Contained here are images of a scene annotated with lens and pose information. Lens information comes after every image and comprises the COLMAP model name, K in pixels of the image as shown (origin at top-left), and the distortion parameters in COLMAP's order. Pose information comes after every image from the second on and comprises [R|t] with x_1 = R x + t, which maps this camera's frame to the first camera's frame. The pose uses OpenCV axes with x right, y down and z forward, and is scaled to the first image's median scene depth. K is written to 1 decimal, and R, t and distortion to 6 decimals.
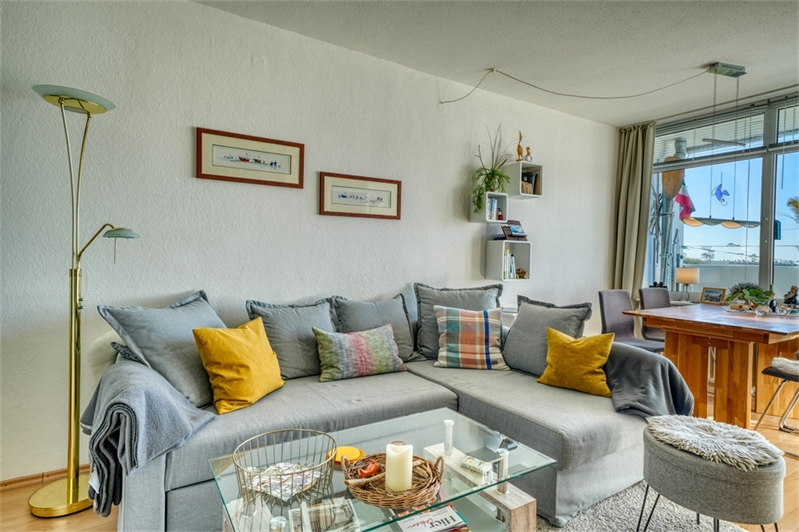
lens RADIAL K [[423.2, 0, 399.2], [0, 423.2, 266.0], [0, 0, 1]] dist [0.006555, 0.002204]
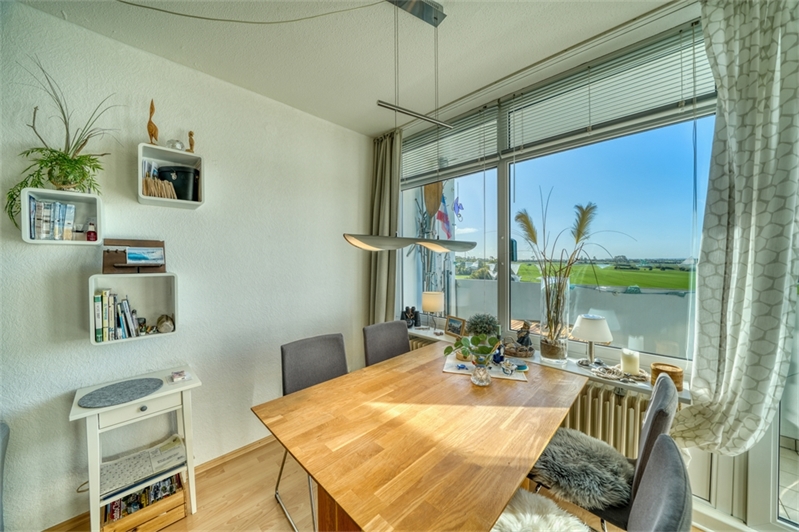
lens RADIAL K [[279.4, 0, 397.6], [0, 279.4, 266.8], [0, 0, 1]] dist [-0.018496, 0.001577]
pose [[0.971847, -0.025592, 0.234218, 0.562505], [0.026477, 0.999649, -0.000632, -0.060829], [-0.234120, 0.006815, 0.972184, 0.539612]]
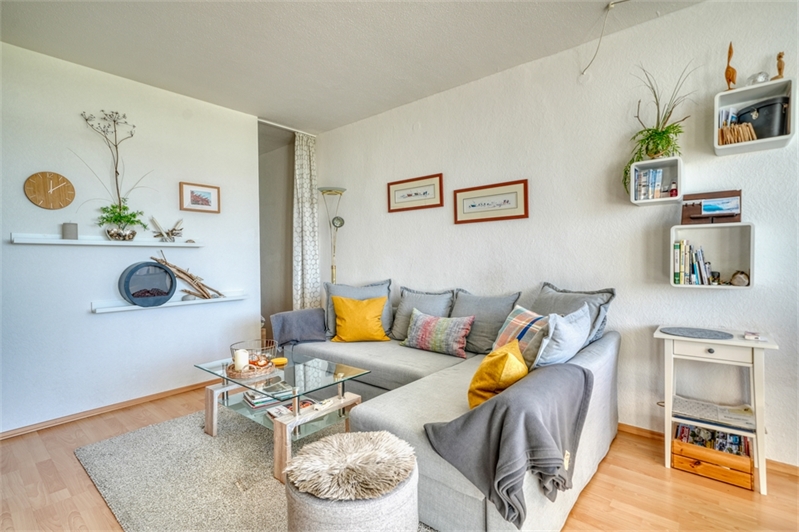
lens RADIAL K [[375.3, 0, 395.7], [0, 375.3, 265.5], [0, 0, 1]] dist [0.002643, 0.001959]
pose [[0.313386, 0.000159, -0.949626, 0.676484], [-0.004291, 0.999990, -0.001248, 0.004488], [0.949616, 0.004466, 0.313383, 0.390685]]
